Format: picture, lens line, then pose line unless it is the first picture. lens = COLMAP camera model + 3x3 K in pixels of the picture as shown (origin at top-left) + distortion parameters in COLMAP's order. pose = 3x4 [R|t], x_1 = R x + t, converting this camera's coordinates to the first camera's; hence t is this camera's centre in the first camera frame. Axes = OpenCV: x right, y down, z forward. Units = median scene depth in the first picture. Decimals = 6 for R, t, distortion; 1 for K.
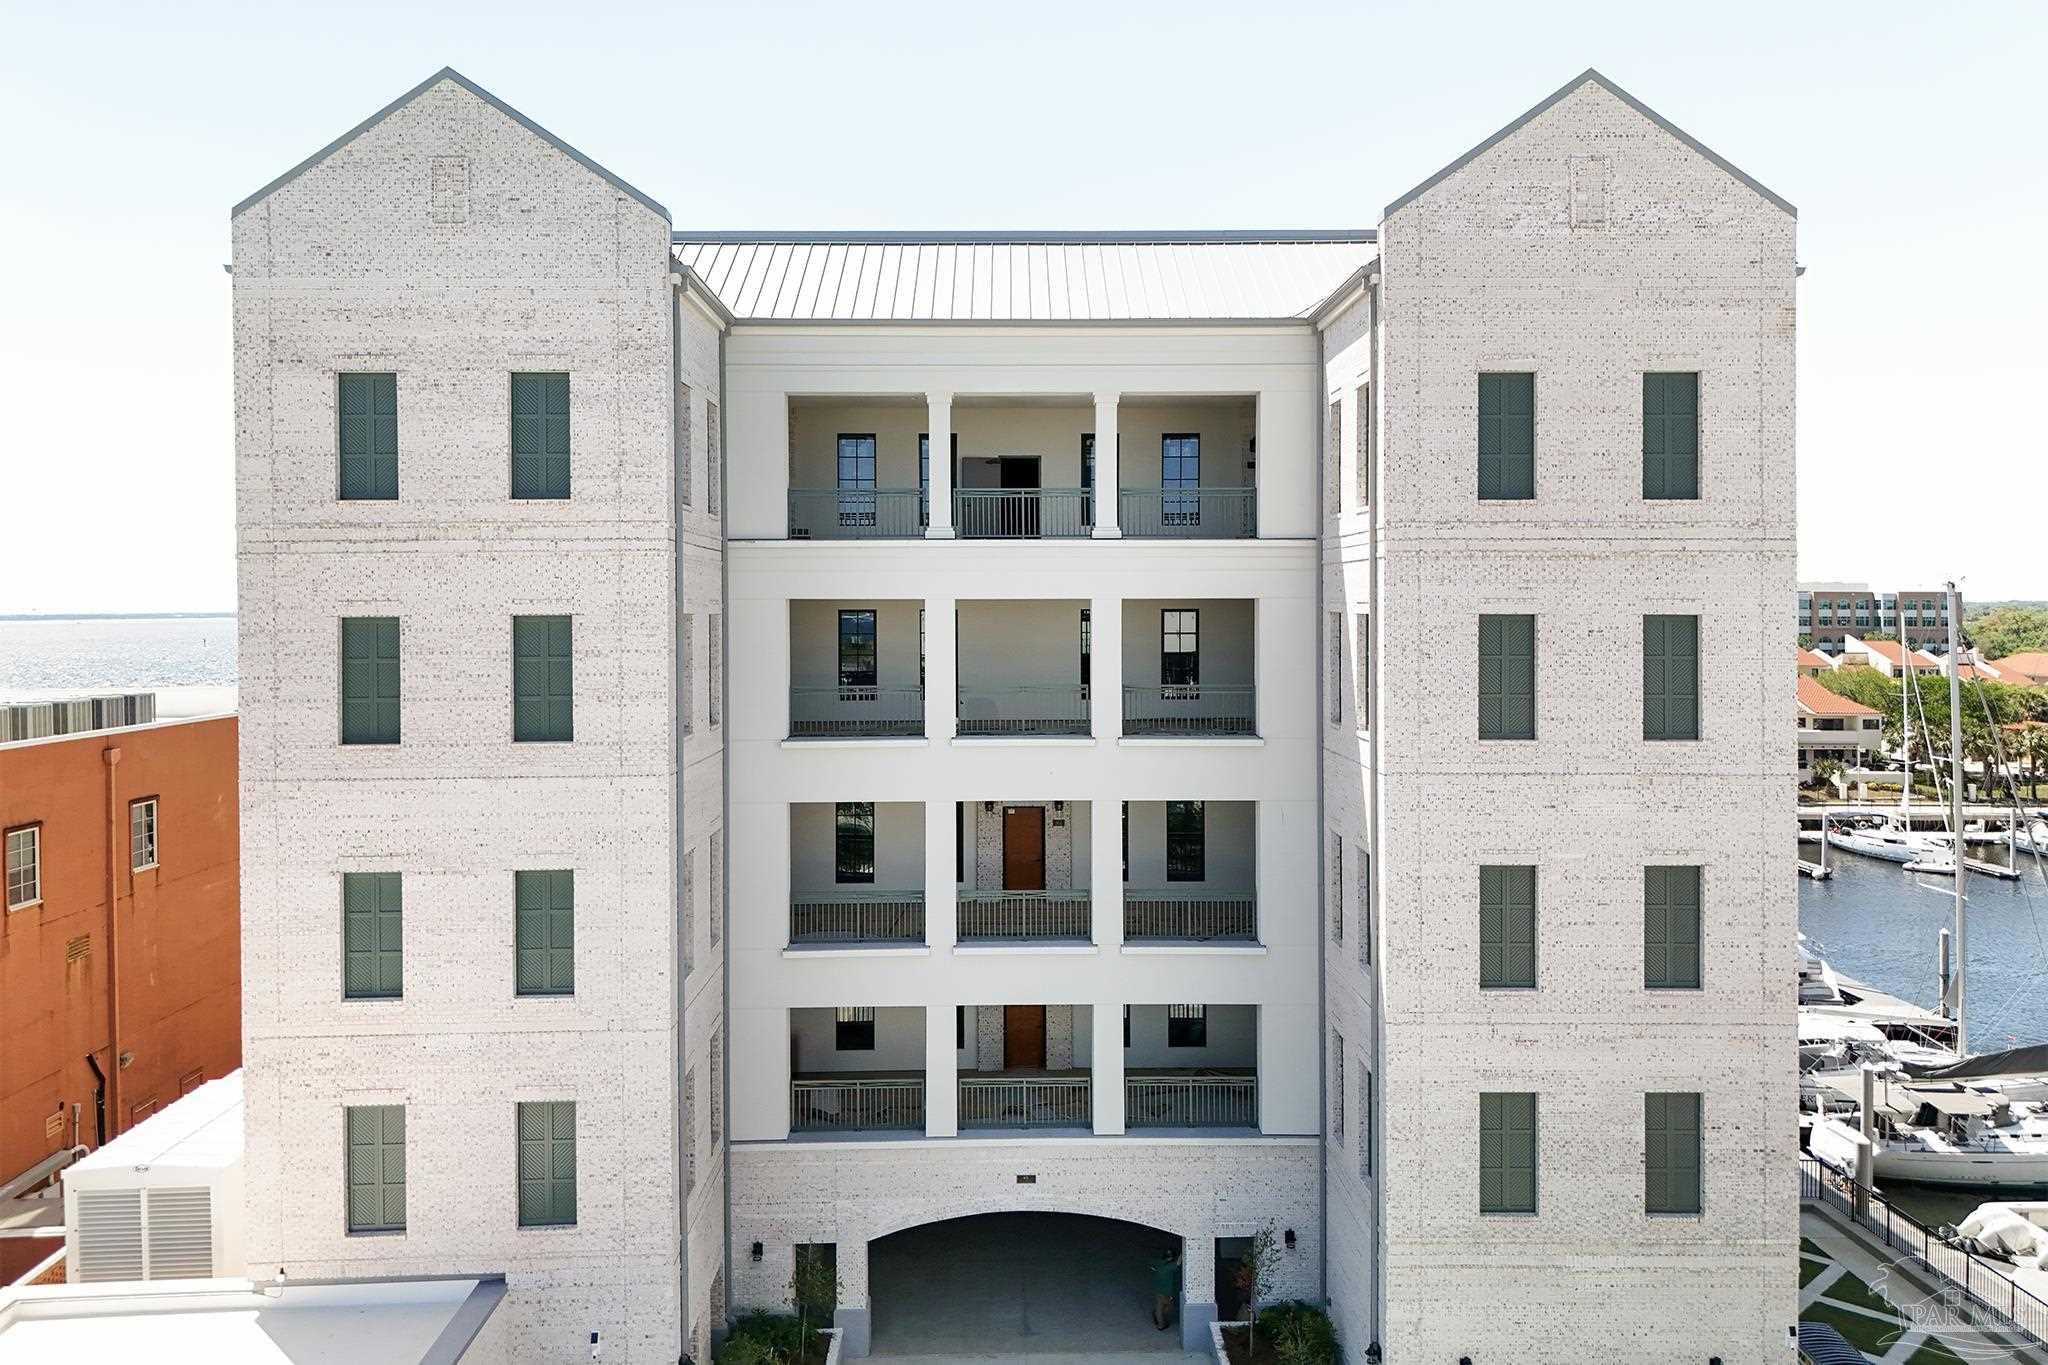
lens RADIAL K [[1498.9, 0, 1061.0], [0, 1498.9, 666.6], [0, 0, 1]] dist [0.052206, -0.050319]
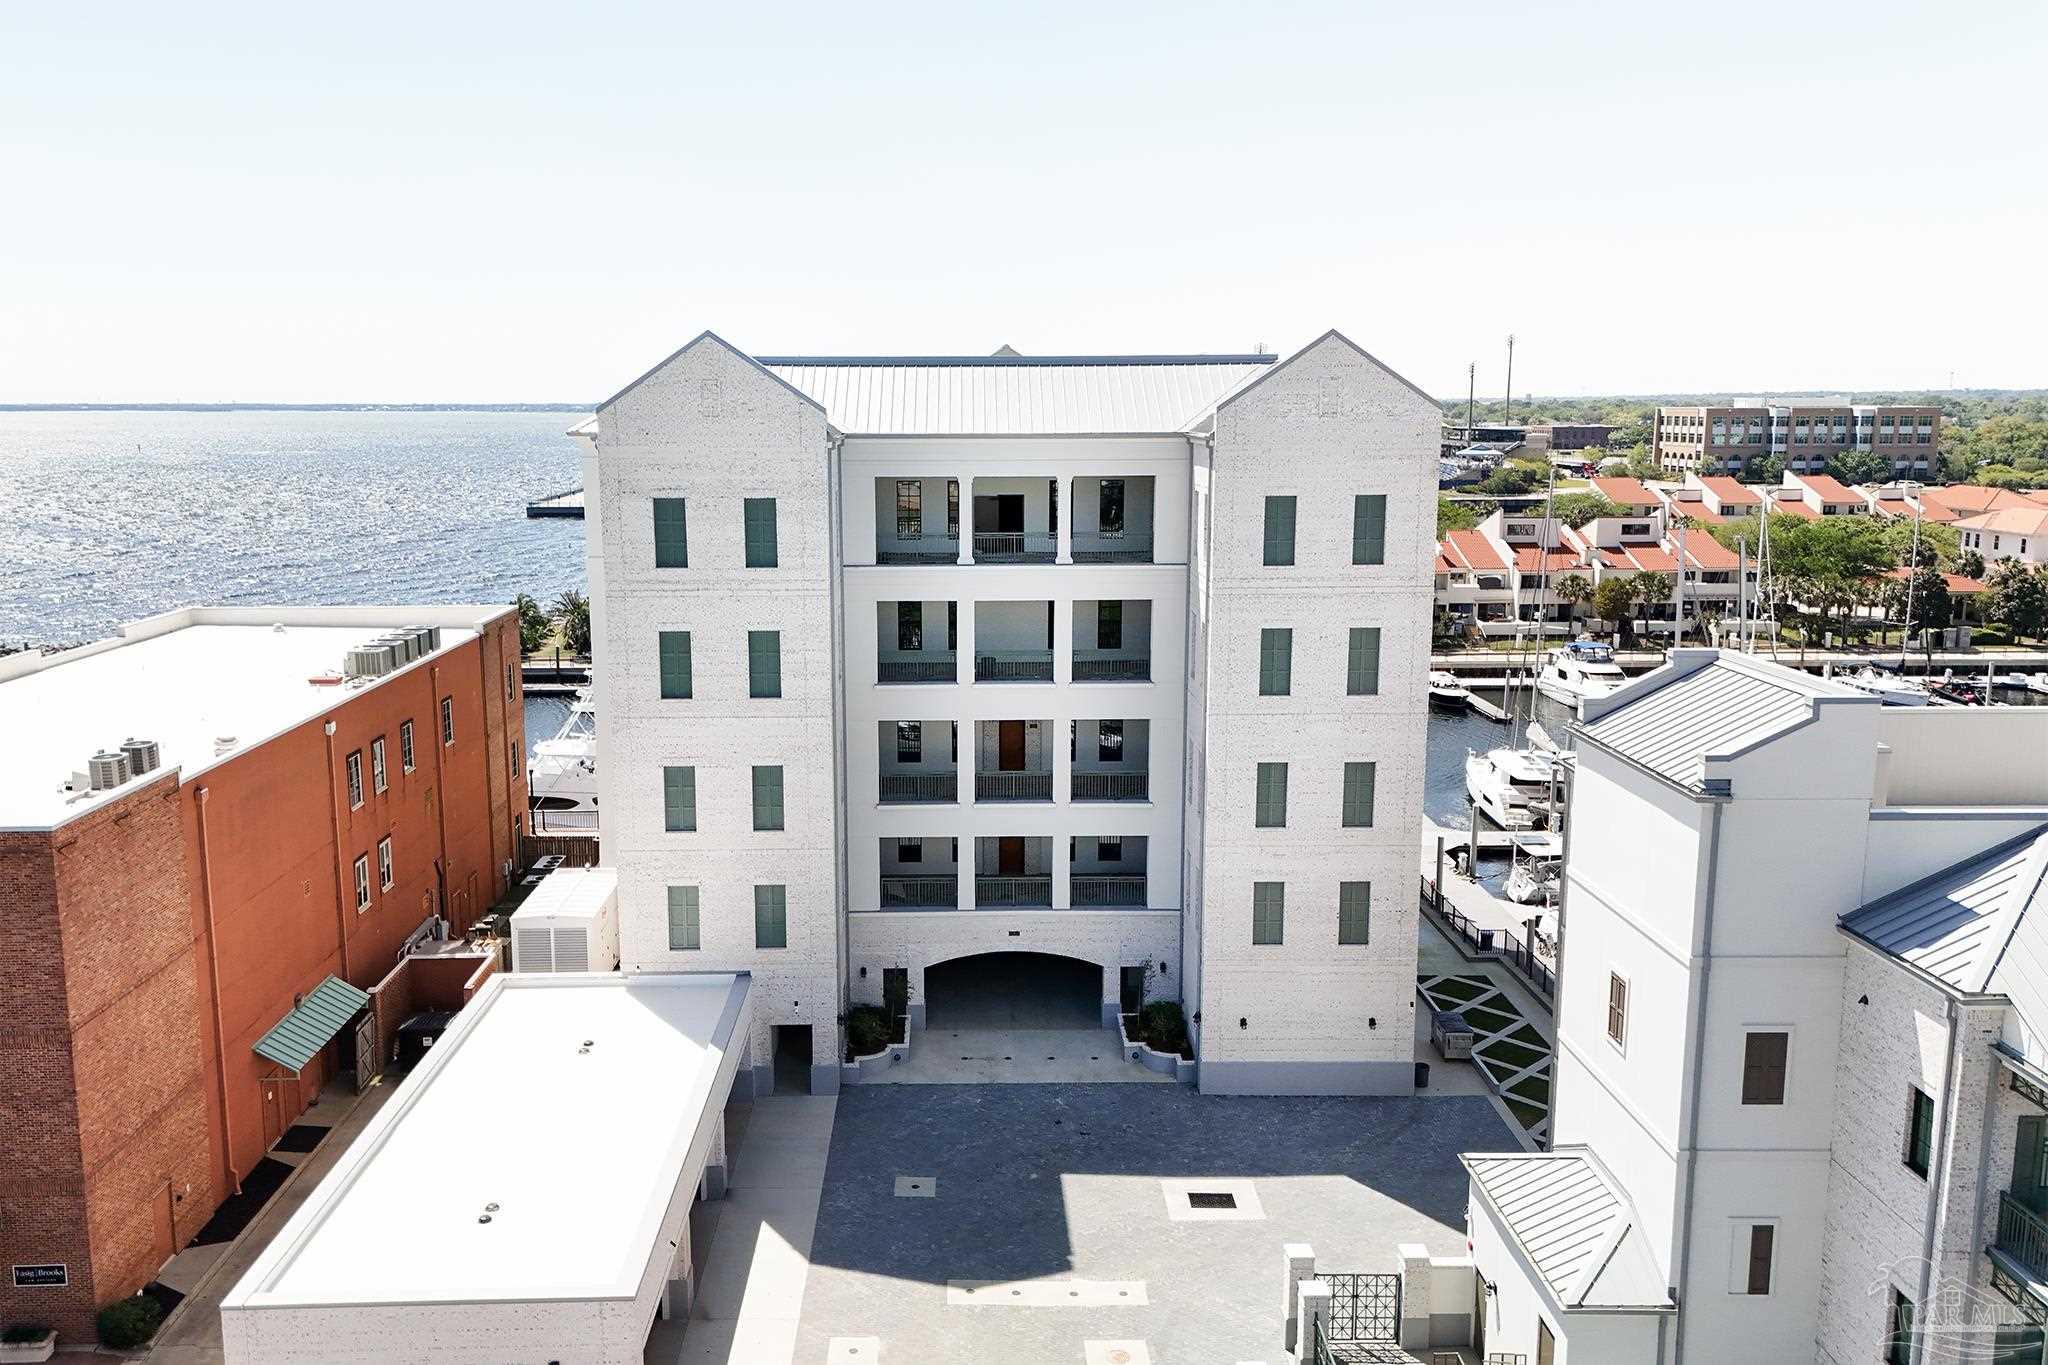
lens RADIAL K [[1641.0, 0, 1002.6], [0, 1641.0, 695.9], [0, 0, 1]] dist [0.050564, -0.026913]
pose [[0.999950, 0.009070, 0.004143, -0.054673], [-0.009573, 0.989464, 0.144461, -0.243076], [-0.002789, -0.144493, 0.989502, -0.989717]]
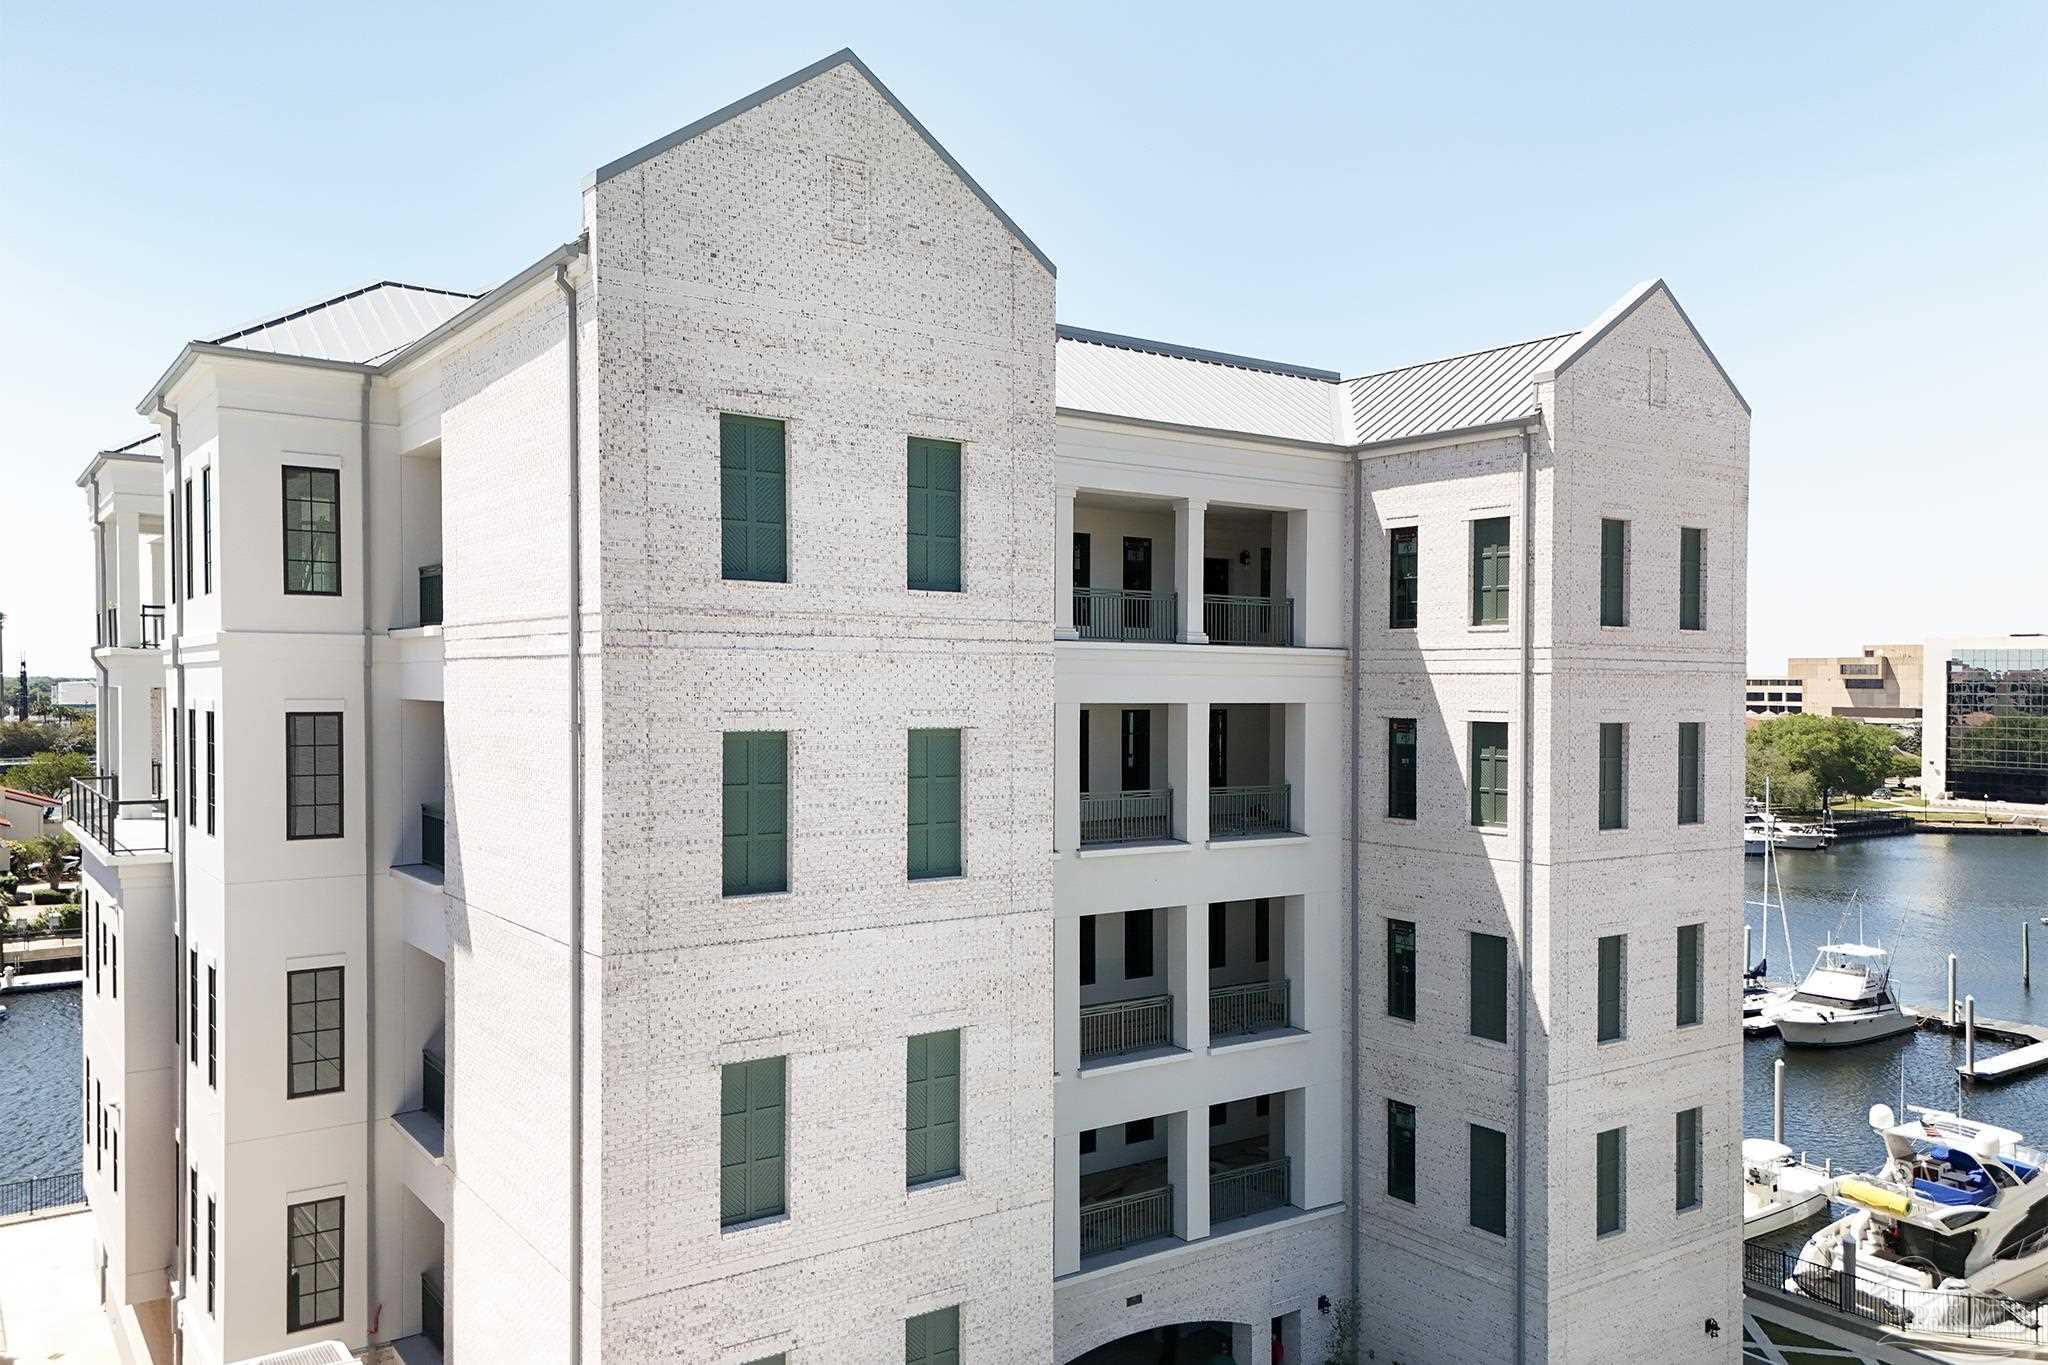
lens RADIAL K [[1498.9, 0, 1018.1], [0, 1498.9, 714.3], [0, 0, 1]] dist [0.052206, -0.050319]
pose [[0.827367, 0.010987, 0.561555, -0.754759], [-0.004481, 0.999906, -0.012961, -0.030500], [-0.561644, 0.008207, 0.827338, 0.274376]]
